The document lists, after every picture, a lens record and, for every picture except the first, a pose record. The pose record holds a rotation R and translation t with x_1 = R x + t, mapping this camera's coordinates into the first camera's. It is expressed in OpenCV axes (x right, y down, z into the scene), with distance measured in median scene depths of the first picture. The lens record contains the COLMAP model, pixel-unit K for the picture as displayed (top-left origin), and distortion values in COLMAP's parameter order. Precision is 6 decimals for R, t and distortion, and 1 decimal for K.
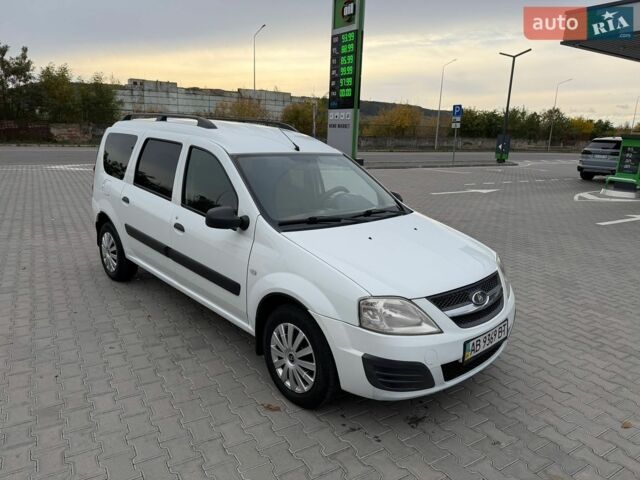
lens RADIAL K [[449.8, 0, 320.0], [0, 449.8, 240.0], [0, 0, 1]] dist [0.043367, -0.062775]
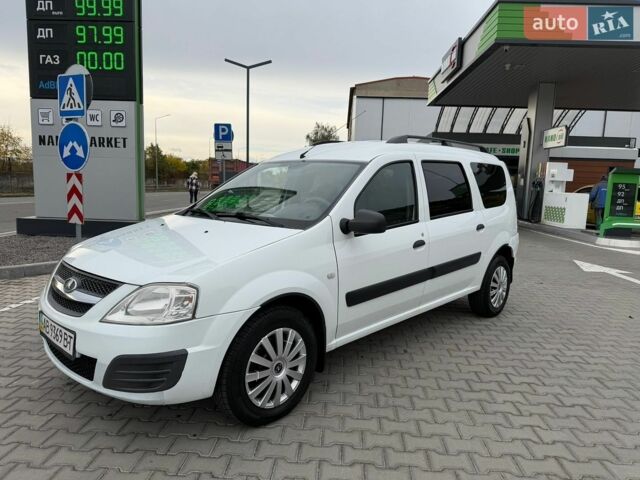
lens RADIAL K [[449.8, 0, 320.0], [0, 449.8, 240.0], [0, 0, 1]] dist [0.043367, -0.062775]
pose [[0.570783, -0.117191, 0.812695, -0.166128], [0.184695, 0.982723, 0.011991, -0.132573], [-0.800059, 0.143256, 0.582566, 0.599917]]
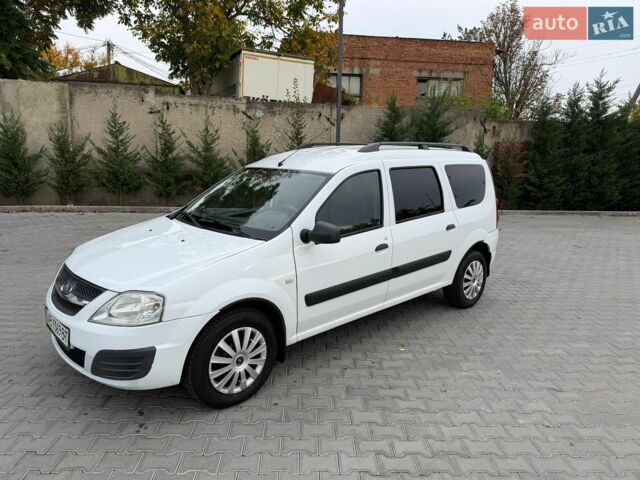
lens RADIAL K [[449.8, 0, 320.0], [0, 449.8, 240.0], [0, 0, 1]] dist [0.043367, -0.062775]
pose [[0.621162, -0.162023, 0.766750, -0.165832], [0.176755, 0.982149, 0.064346, -0.140498], [-0.763489, 0.095558, 0.638712, 0.573409]]
